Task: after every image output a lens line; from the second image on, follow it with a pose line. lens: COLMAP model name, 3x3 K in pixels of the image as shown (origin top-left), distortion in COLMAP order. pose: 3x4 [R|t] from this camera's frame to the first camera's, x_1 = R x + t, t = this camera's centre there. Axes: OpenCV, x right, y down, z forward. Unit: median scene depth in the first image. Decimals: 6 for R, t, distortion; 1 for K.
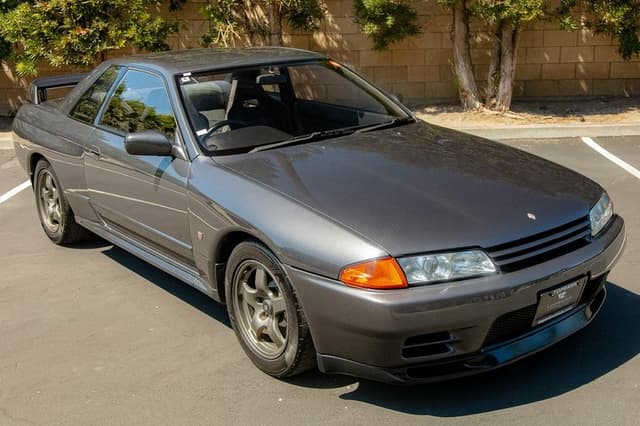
lens RADIAL K [[805.7, 0, 330.8], [0, 805.7, 206.4], [0, 0, 1]] dist [0.045563, -0.008792]
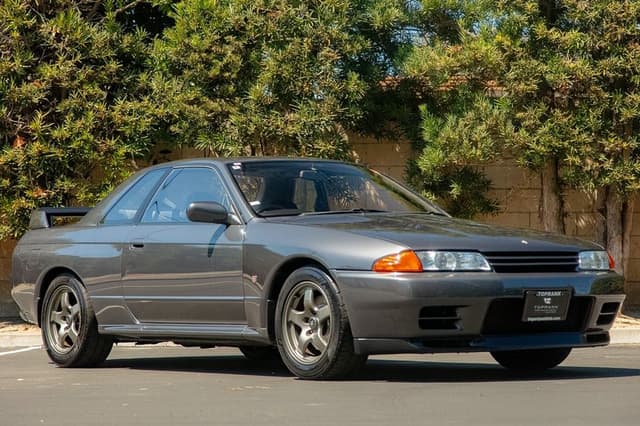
lens RADIAL K [[2013.3, 0, 320.0], [0, 2013.3, 213.0], [0, 0, 1]] dist [0.008120, 0.209326]
pose [[0.999293, 0.021146, -0.031086, 0.019420], [-0.029301, 0.956110, -0.291538, 0.754388], [0.023557, 0.292243, 0.956054, -1.719524]]
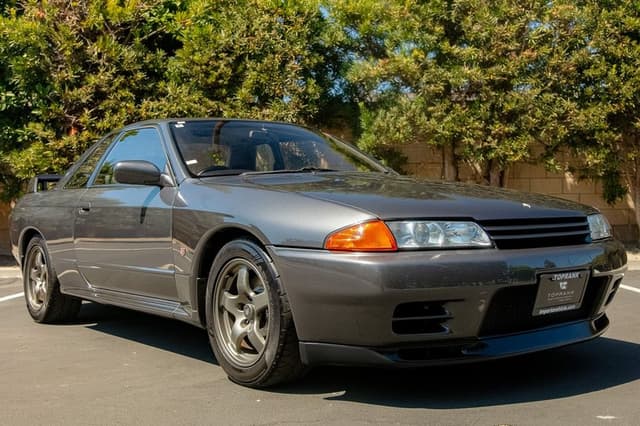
lens RADIAL K [[775.9, 0, 322.7], [0, 775.9, 224.9], [0, 0, 1]] dist [0.037308, -0.014786]
pose [[0.999863, 0.013608, -0.009423, 0.012825], [-0.015497, 0.969663, -0.243956, 0.219722], [0.005818, 0.244068, 0.969741, 0.090019]]
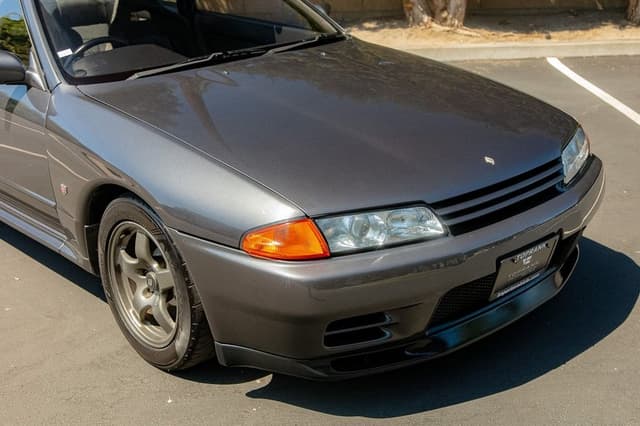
lens RADIAL K [[934.9, 0, 320.0], [0, 934.9, 213.0], [0, 0, 1]] dist [0.023091, -0.027113]
pose [[0.997753, -0.015067, 0.065278, 0.021553], [0.009961, 0.996916, 0.077845, -0.007726], [-0.066249, -0.077020, 0.994826, 0.092407]]
